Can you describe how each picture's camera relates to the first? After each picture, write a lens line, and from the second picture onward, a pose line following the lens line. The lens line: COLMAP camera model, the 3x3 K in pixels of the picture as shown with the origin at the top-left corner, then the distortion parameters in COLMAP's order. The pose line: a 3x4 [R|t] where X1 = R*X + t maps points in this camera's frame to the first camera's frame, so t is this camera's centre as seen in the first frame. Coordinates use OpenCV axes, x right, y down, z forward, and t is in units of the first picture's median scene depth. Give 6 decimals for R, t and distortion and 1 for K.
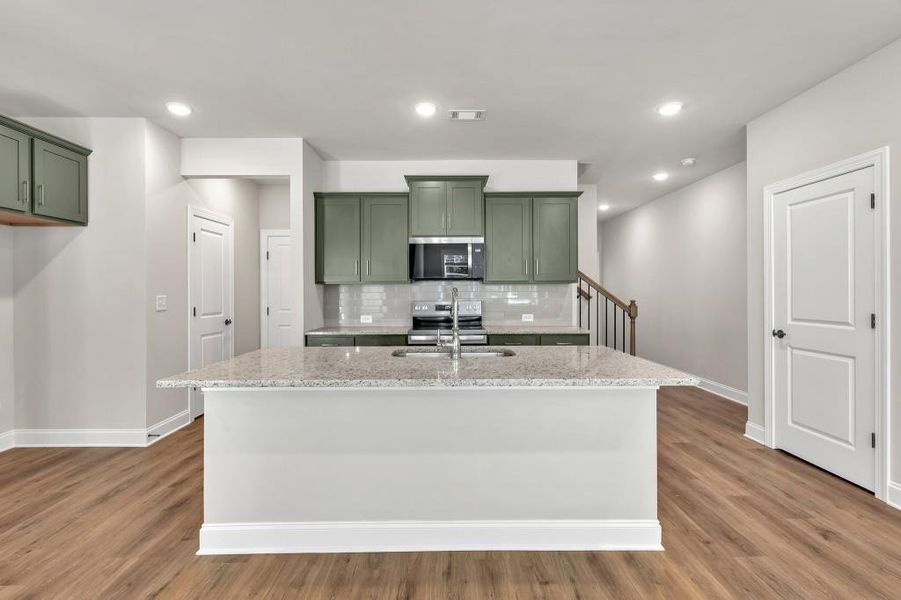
lens RADIAL K [[420.8, 0, 450.9], [0, 420.8, 300.9], [0, 0, 1]] dist [-0.001720, 0.000025]
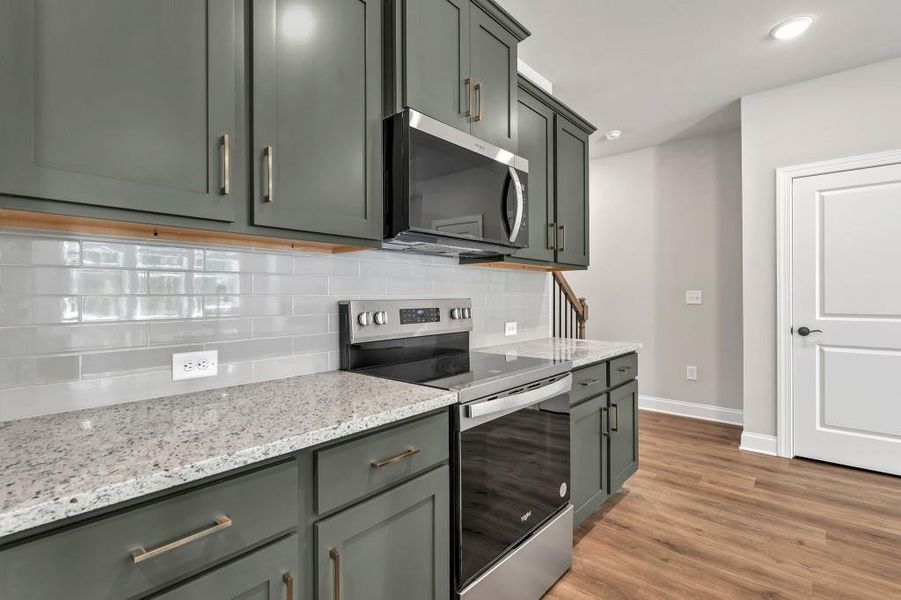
lens RADIAL K [[420.8, 0, 479.0], [0, 420.8, 299.6], [0, 0, 1]] dist [-0.001720, 0.000025]
pose [[0.641673, -0.004227, 0.766967, -0.365238], [0.012511, 0.999909, -0.004956, 0.005851], [-0.766877, 0.012776, 0.641667, 0.940511]]
